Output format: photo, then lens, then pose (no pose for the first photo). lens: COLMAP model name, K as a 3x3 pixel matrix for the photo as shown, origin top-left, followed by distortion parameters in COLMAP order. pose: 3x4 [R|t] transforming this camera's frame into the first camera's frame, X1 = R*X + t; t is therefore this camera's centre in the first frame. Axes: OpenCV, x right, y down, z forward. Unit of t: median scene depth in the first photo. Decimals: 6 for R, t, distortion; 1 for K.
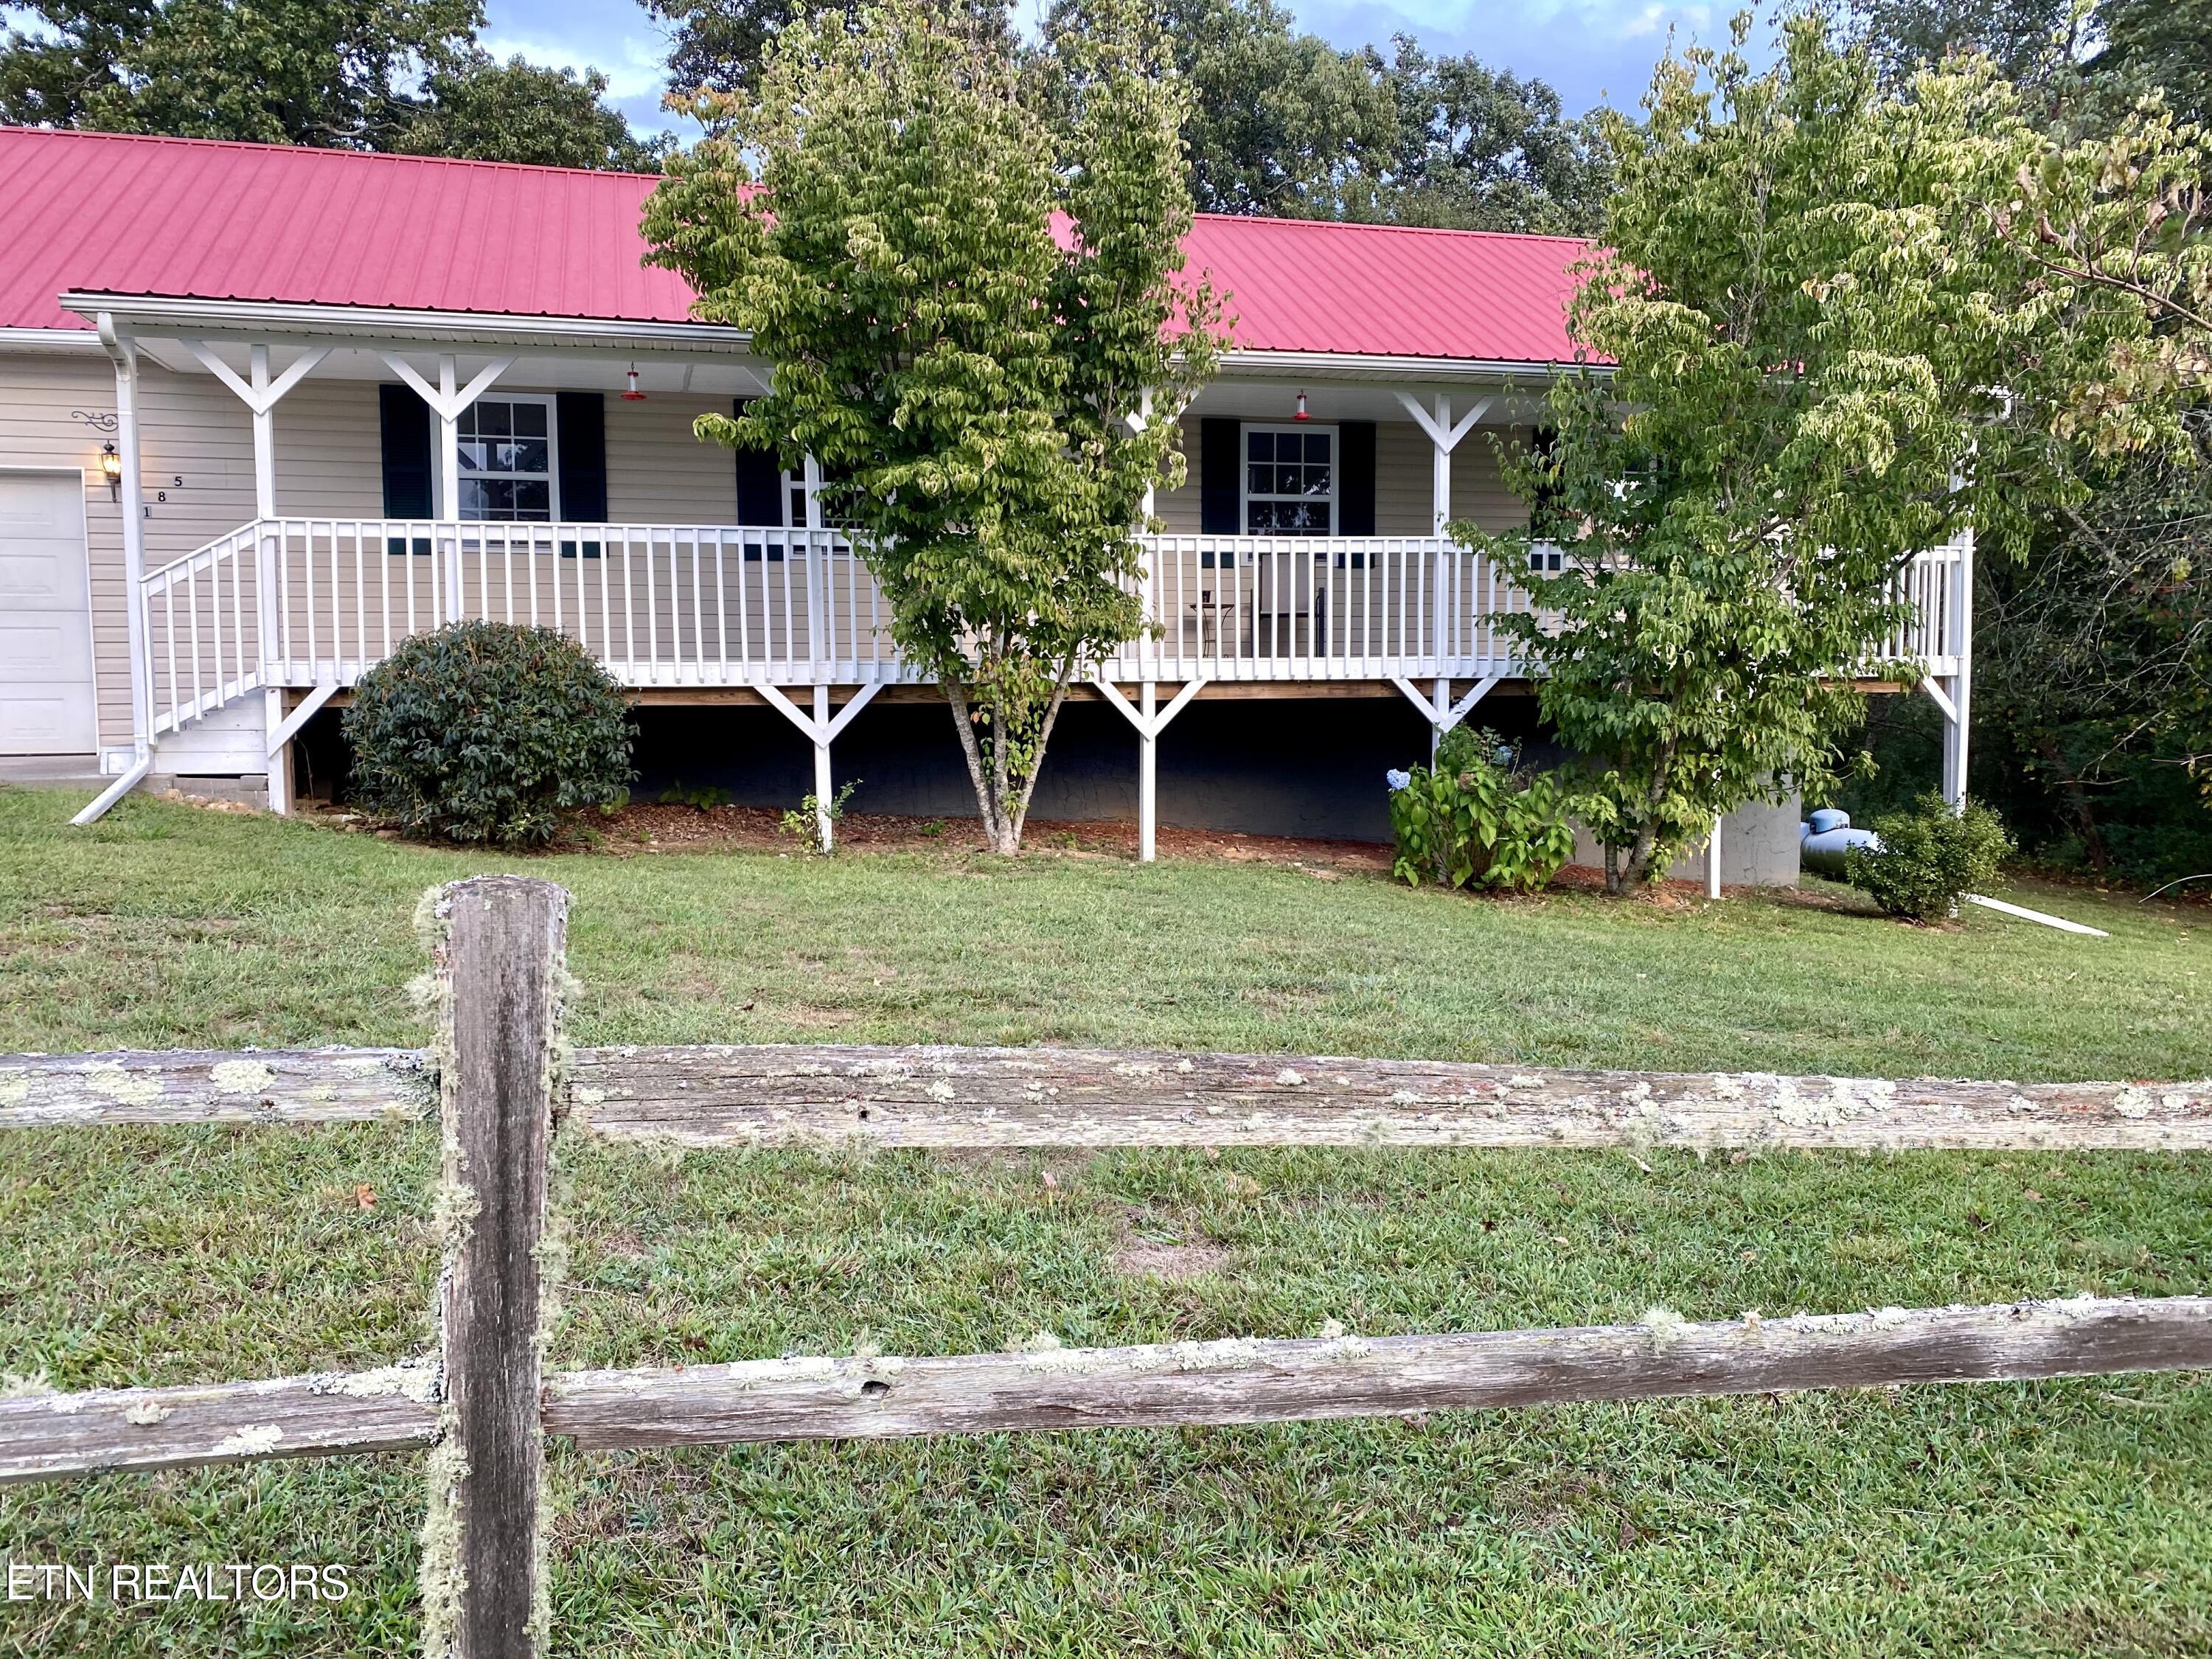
lens RADIAL K [[1729.3, 0, 1105.8], [0, 1729.3, 820.5], [0, 0, 1]] dist [0.035347, -0.016080]
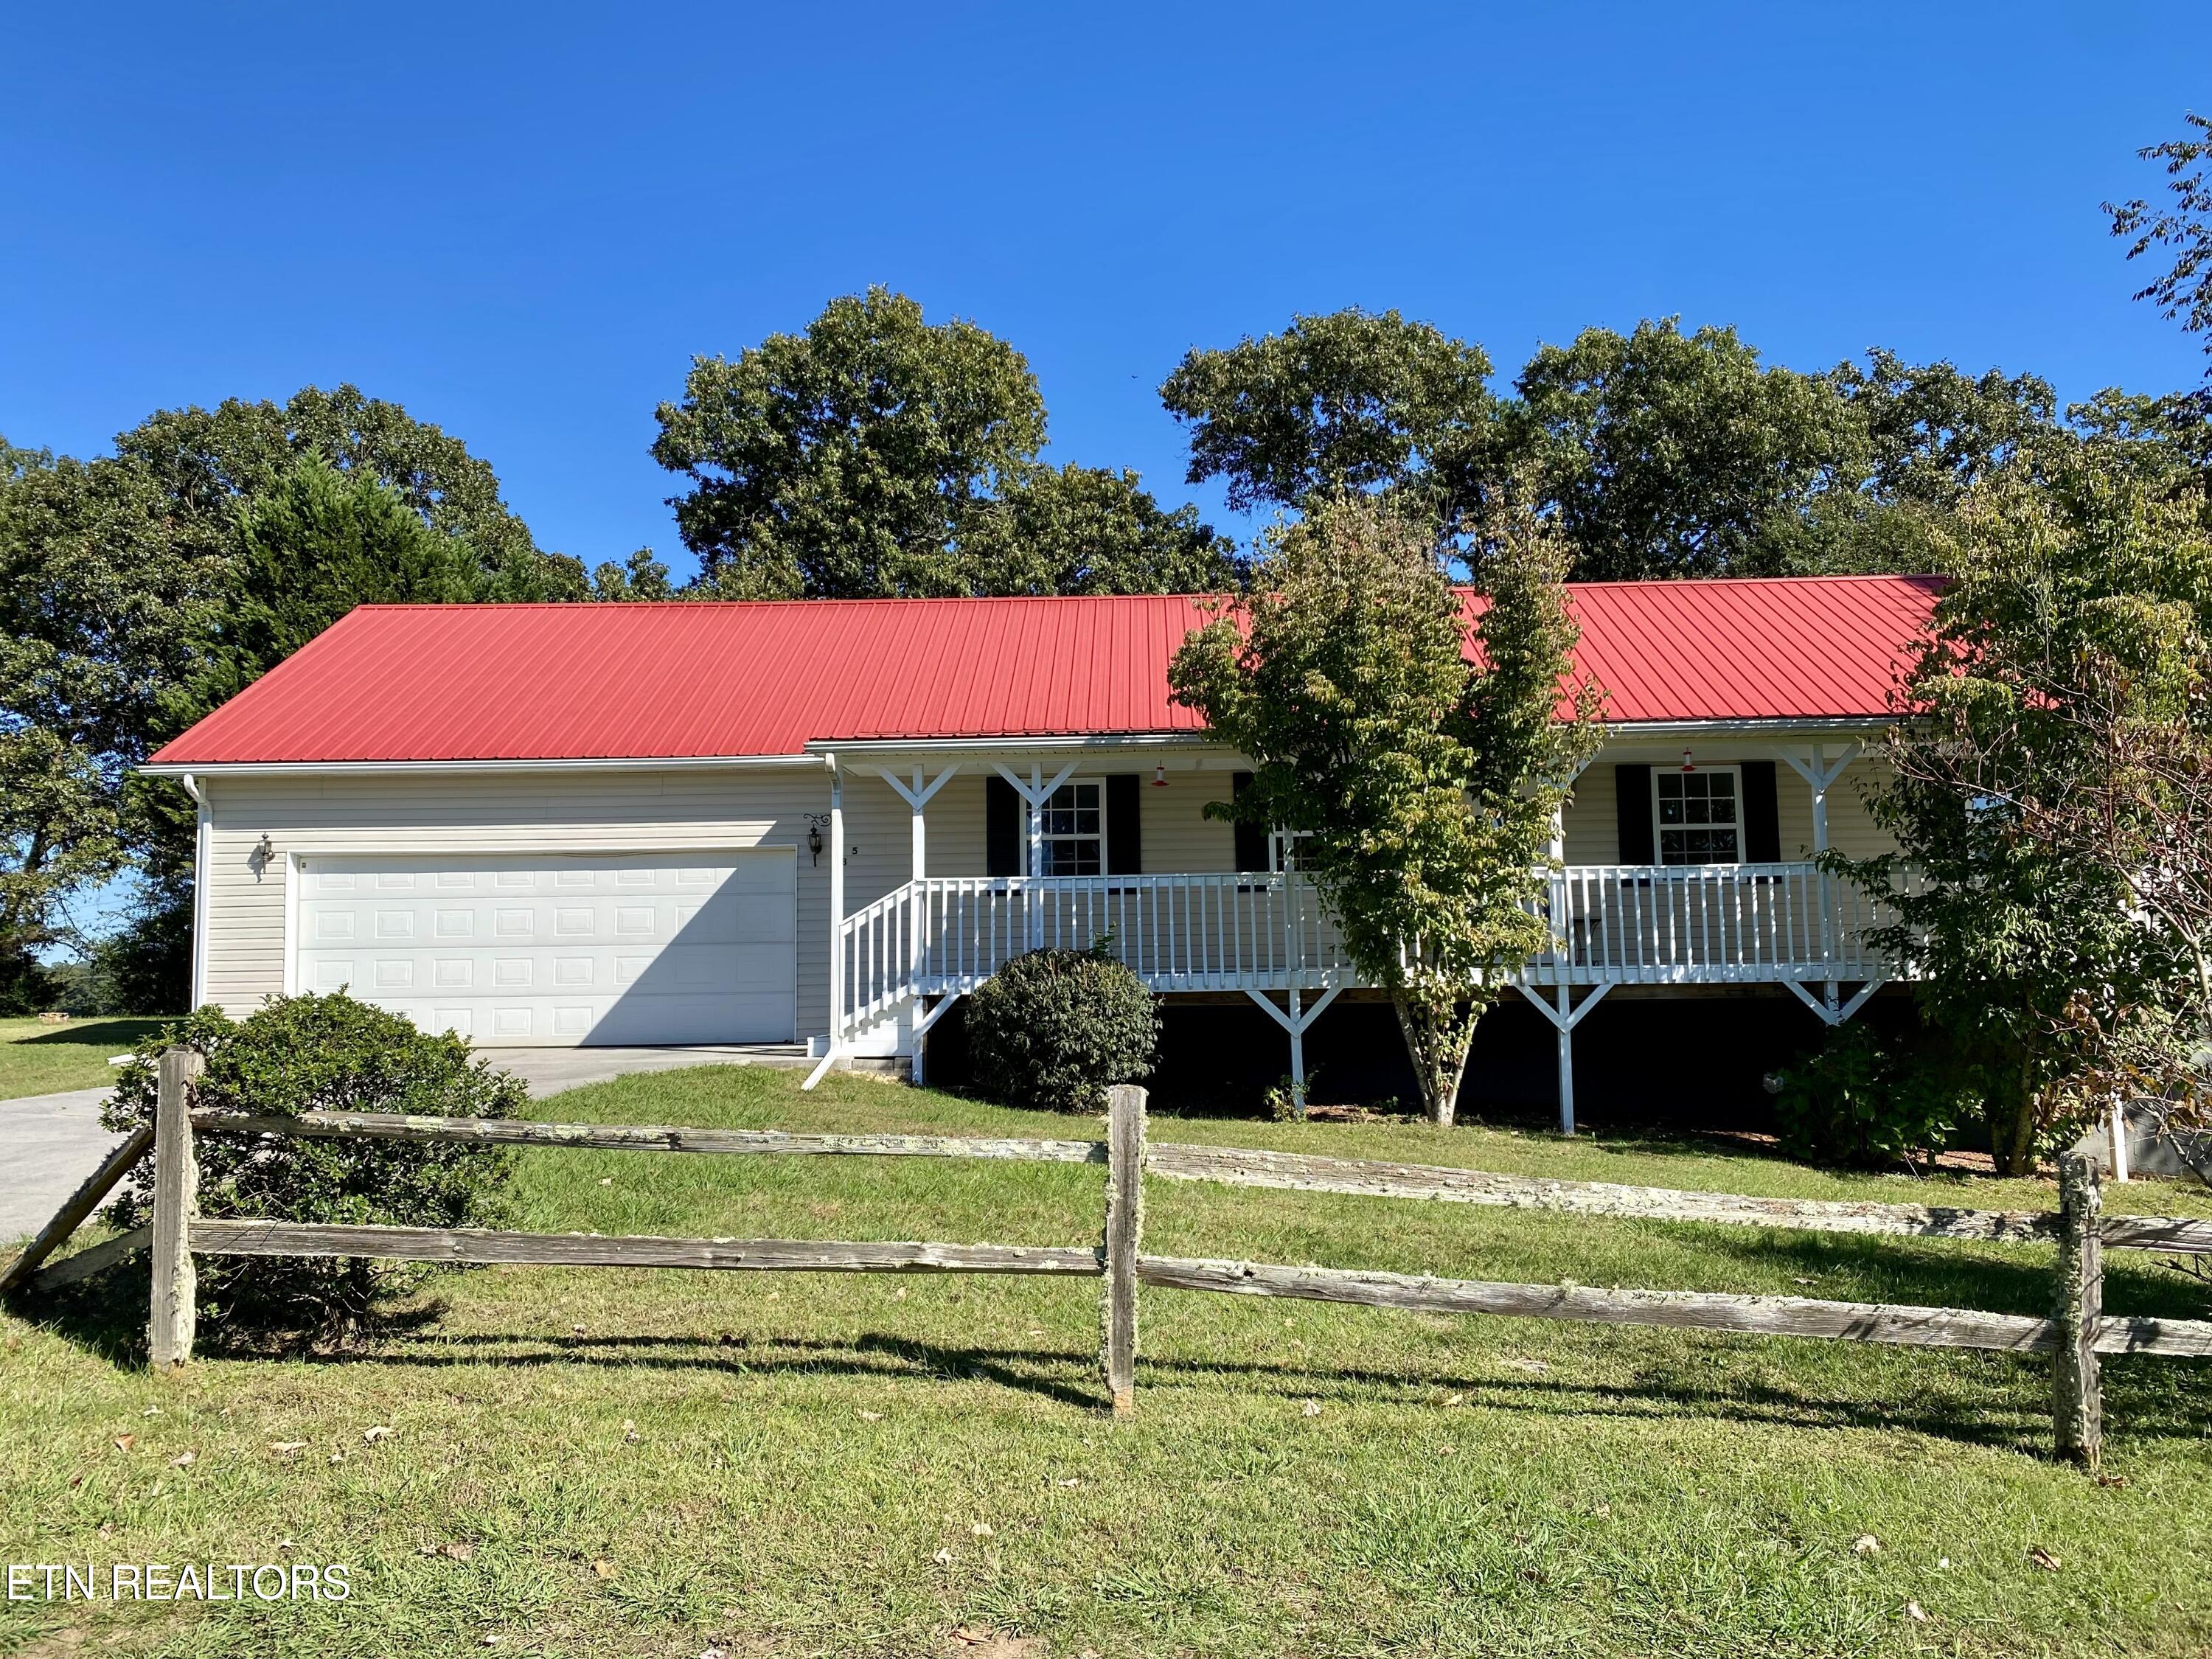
lens RADIAL K [[1729.3, 0, 1098.8], [0, 1729.3, 826.0], [0, 0, 1]] dist [0.035347, -0.016080]
pose [[0.956502, -0.030577, -0.290120, 0.080177], [-0.016614, 0.987168, -0.158817, 0.009920], [0.291254, 0.156729, 0.943720, -0.310740]]
